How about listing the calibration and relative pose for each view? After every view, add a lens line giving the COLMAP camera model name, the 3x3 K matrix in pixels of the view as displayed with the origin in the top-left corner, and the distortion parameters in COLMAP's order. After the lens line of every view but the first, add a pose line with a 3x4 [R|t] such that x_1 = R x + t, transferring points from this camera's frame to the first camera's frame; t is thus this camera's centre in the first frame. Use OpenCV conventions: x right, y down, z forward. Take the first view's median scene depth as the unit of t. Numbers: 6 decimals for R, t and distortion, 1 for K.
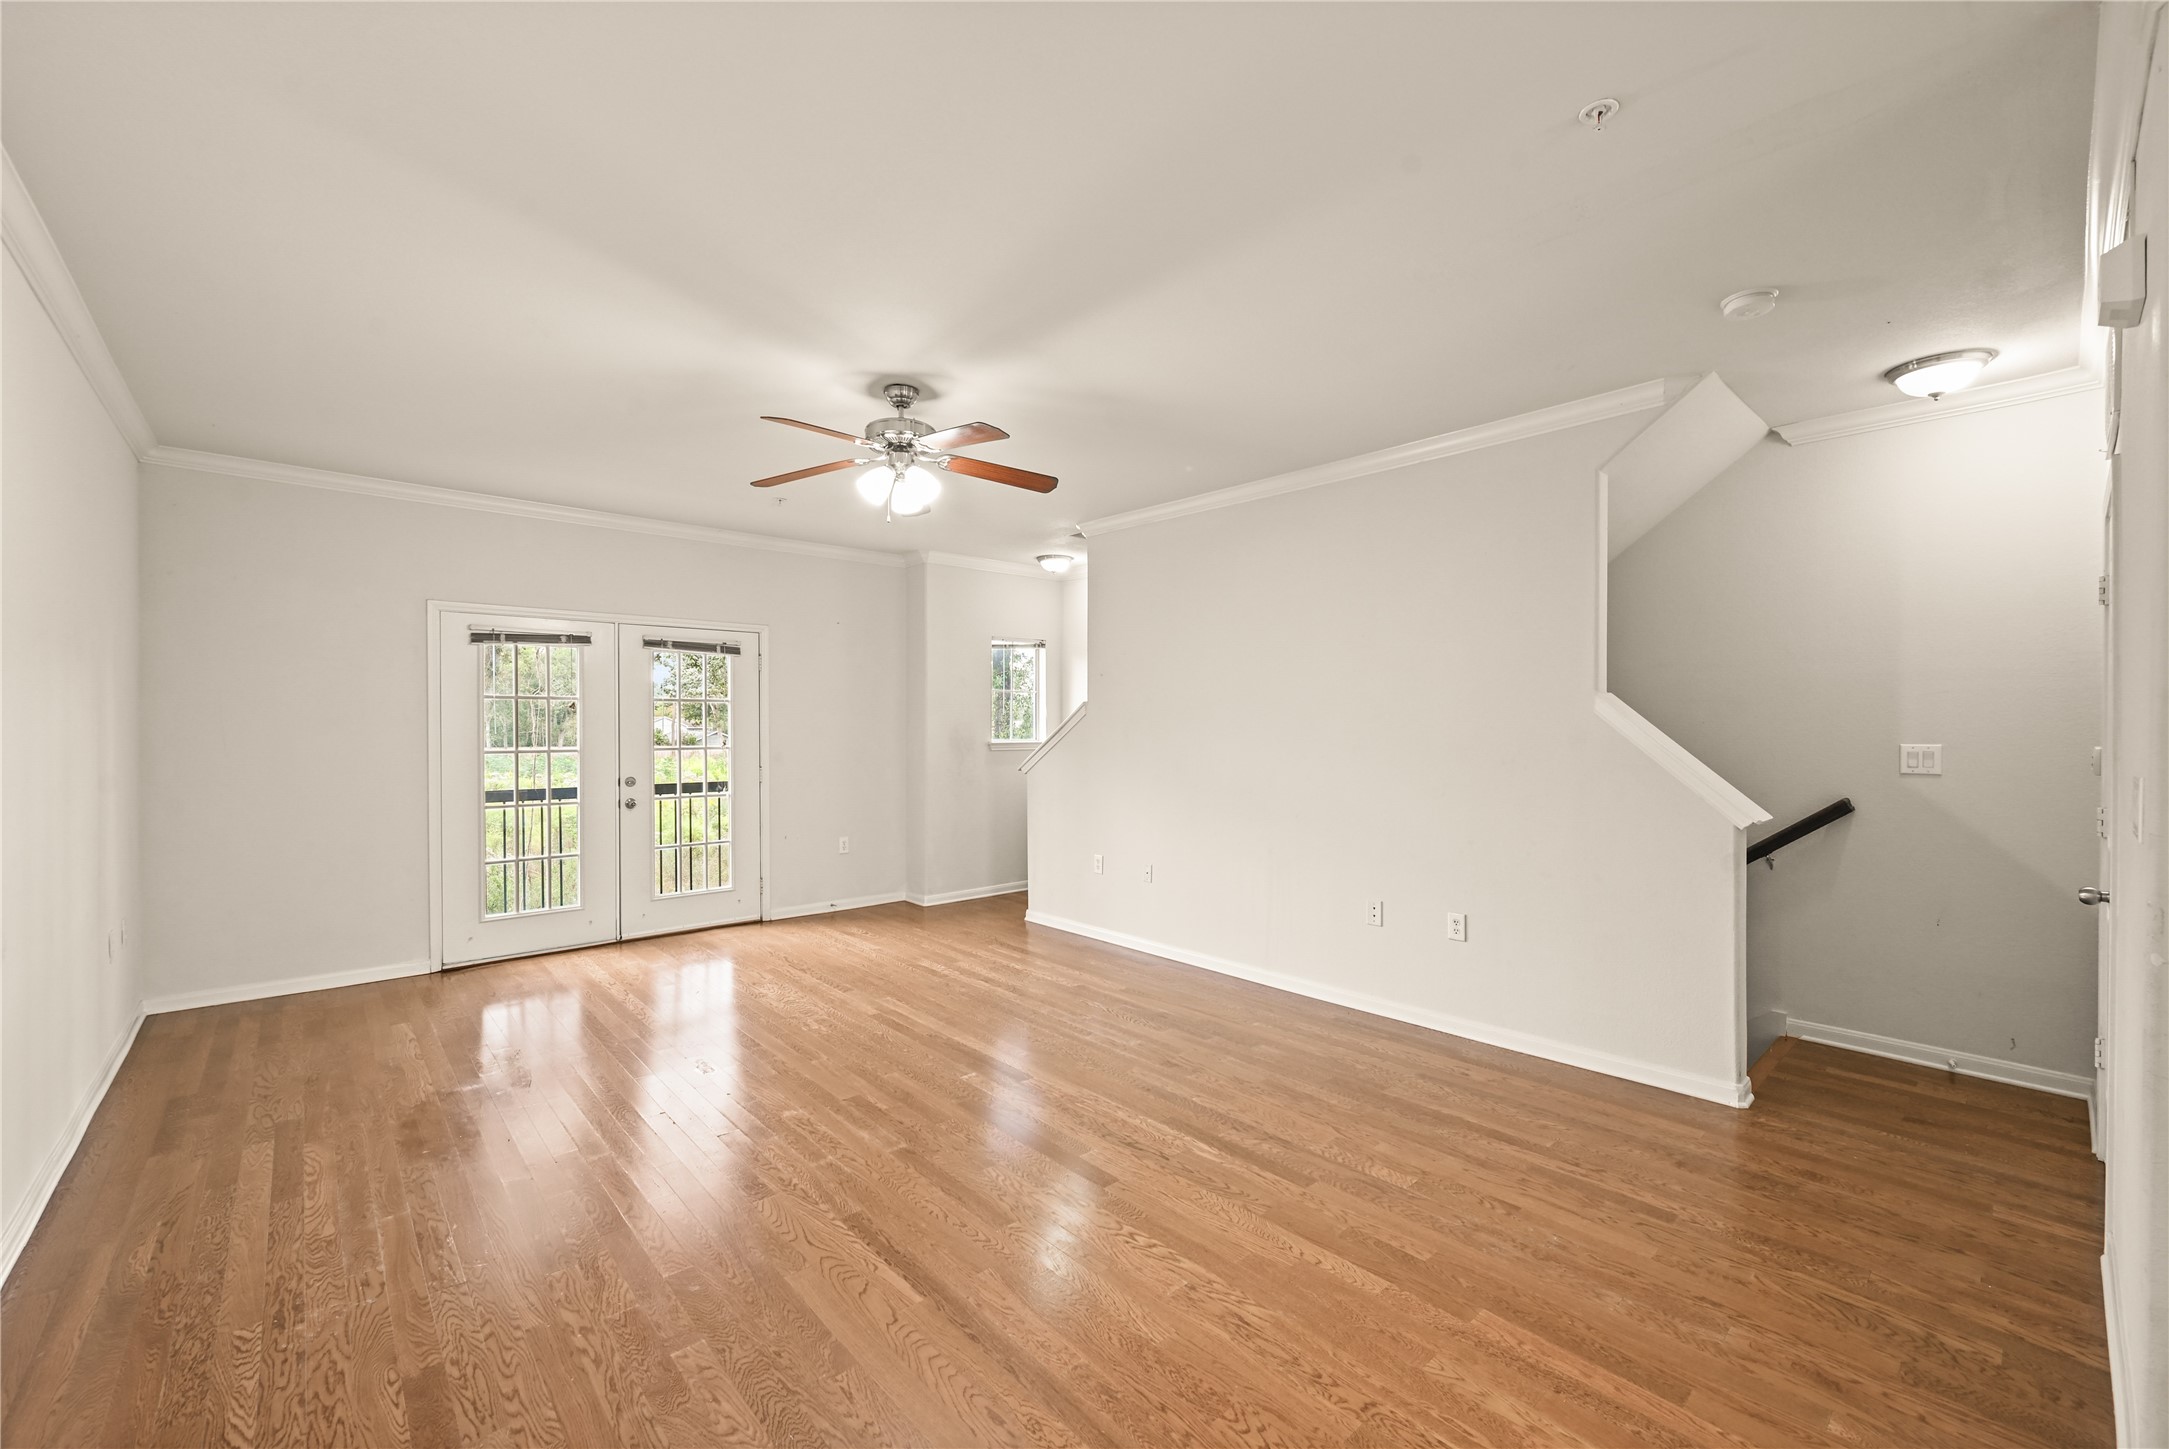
lens RADIAL K [[869.4, 0, 1079.7], [0, 869.4, 729.7], [0, 0, 1]] dist [-0.000529, 0.000366]
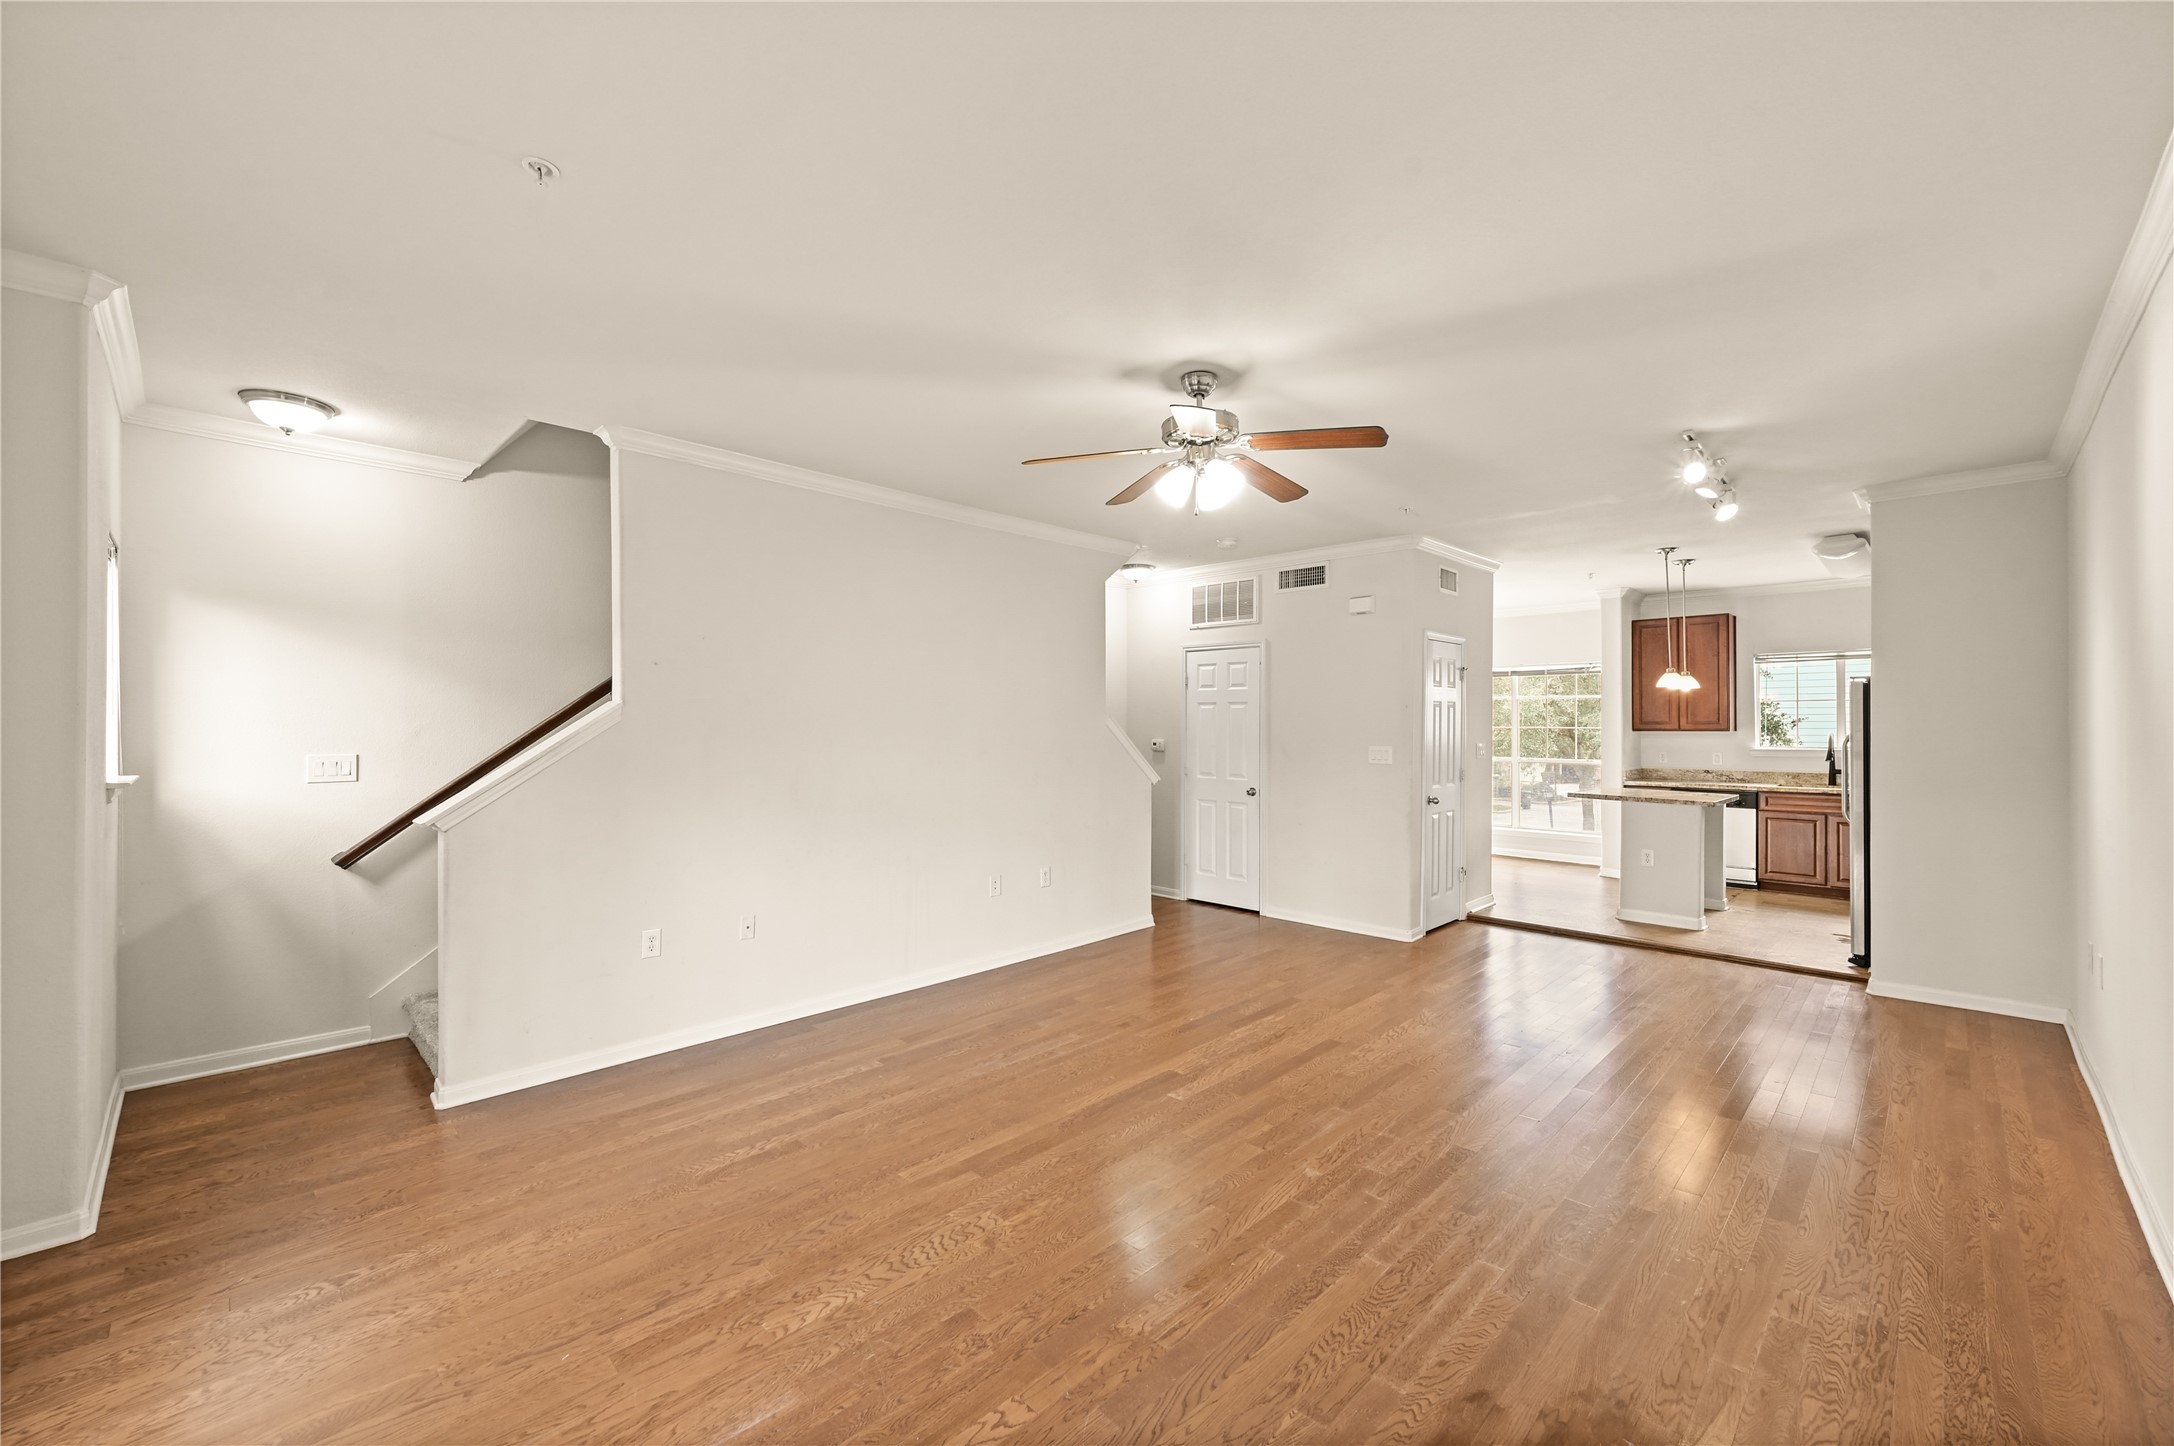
lens RADIAL K [[869.1, 0, 1084.8], [0, 869.1, 717.6], [0, 0, 1]] dist [-0.001120, -0.000176]
pose [[-0.058007, 0.009869, 0.998267, -0.947110], [0.005558, 0.999939, -0.009563, -0.015611], [-0.998301, 0.004994, -0.058058, 0.996772]]
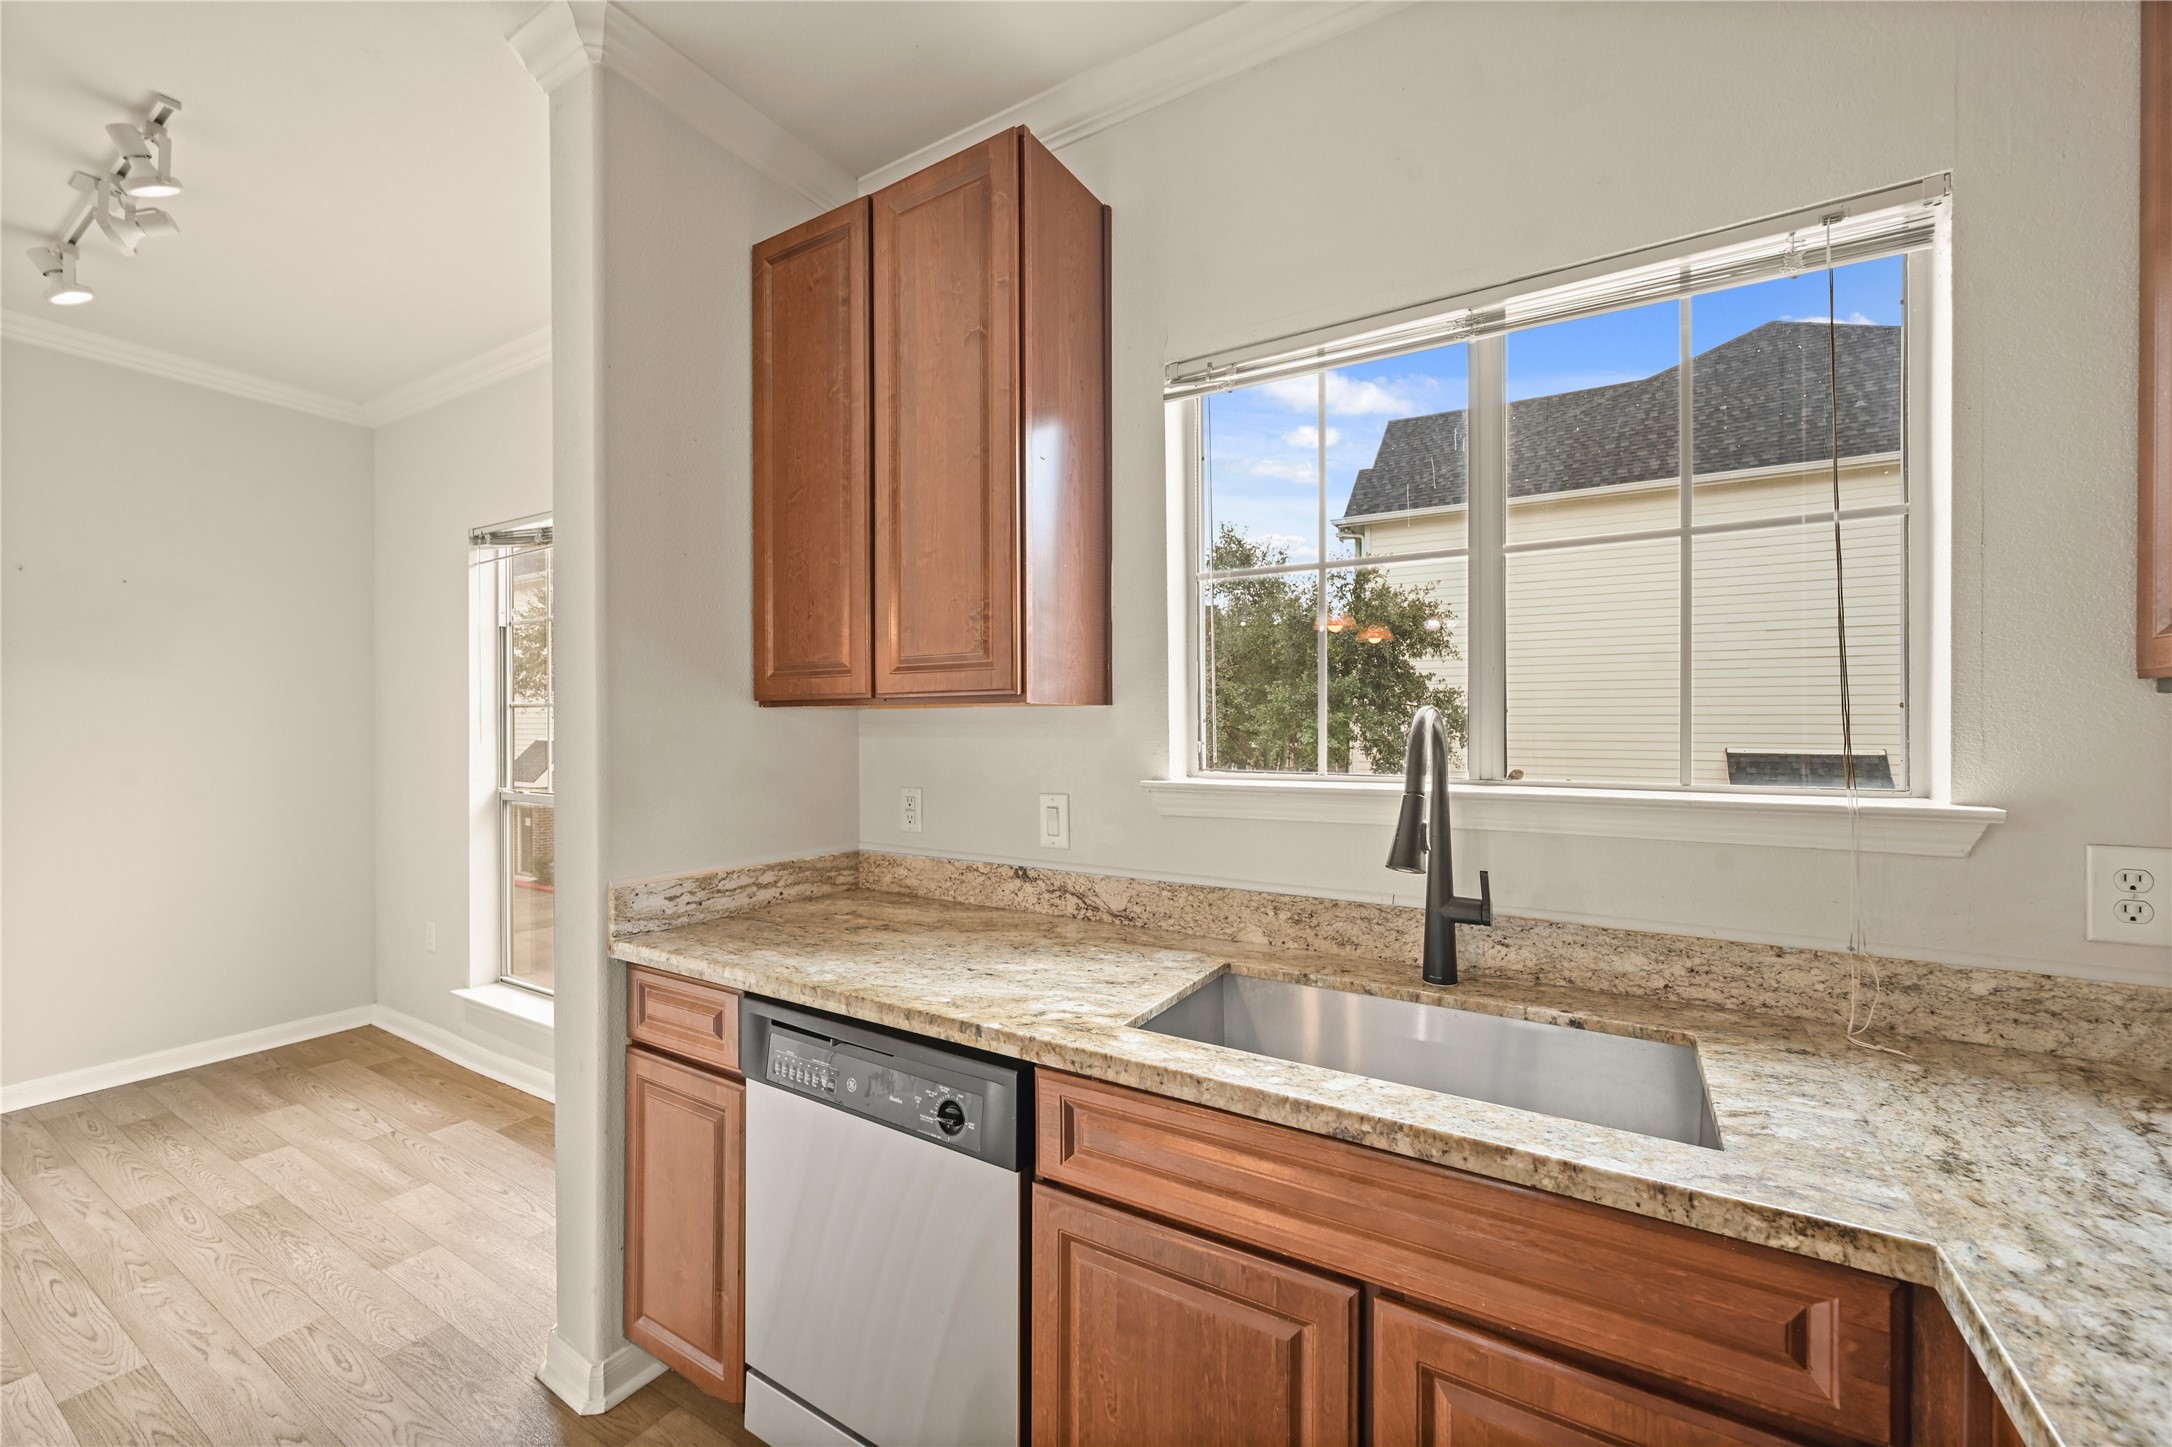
lens RADIAL K [[870.6, 0, 1073.4], [0, 870.6, 719.6], [0, 0, 1]] dist [-0.000529, 0.000366]
pose [[-0.272032, 0.003619, 0.962281, -0.566397], [0.003790, 0.999989, -0.002689, -0.008105], [-0.962281, 0.002916, -0.272043, 0.615553]]
